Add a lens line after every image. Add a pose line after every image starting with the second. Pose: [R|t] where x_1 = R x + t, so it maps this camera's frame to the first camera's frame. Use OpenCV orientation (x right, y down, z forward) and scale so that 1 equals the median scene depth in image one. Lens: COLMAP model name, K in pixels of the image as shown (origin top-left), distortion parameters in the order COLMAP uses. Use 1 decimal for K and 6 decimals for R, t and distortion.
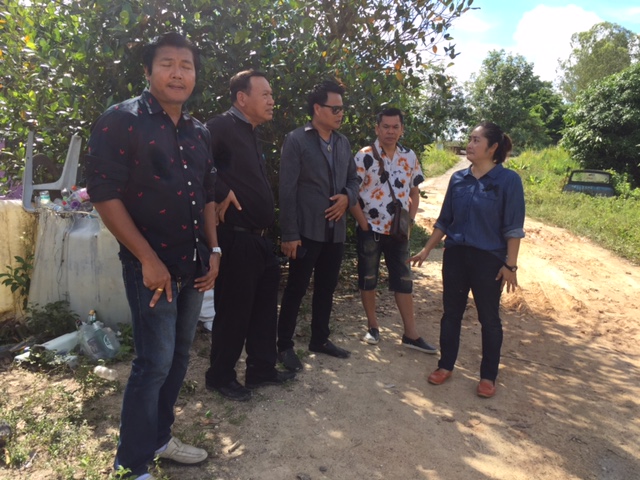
lens RADIAL K [[543.1, 0, 320.0], [0, 543.1, 240.0], [0, 0, 1]] dist [0.082090, -0.005519]
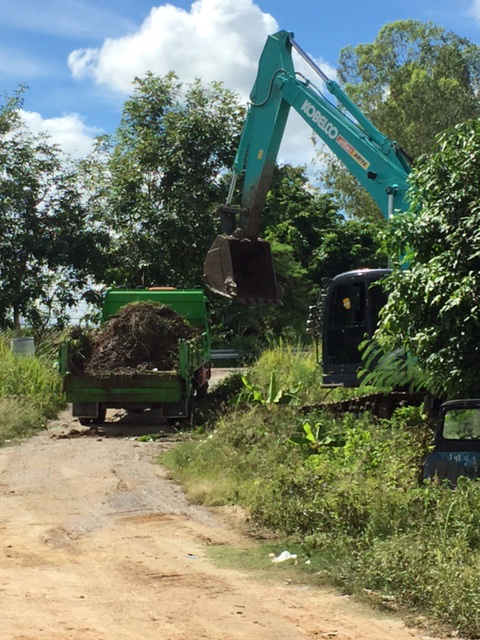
lens RADIAL K [[1517.2, 0, 240.0], [0, 1517.2, 320.0], [0, 0, 1]] dist [0.424559, -0.018286]
pose [[0.940279, -0.043275, 0.337644, 0.028263], [0.105890, 0.979860, -0.169298, -0.015533], [-0.323517, 0.194940, 0.925924, 0.096113]]
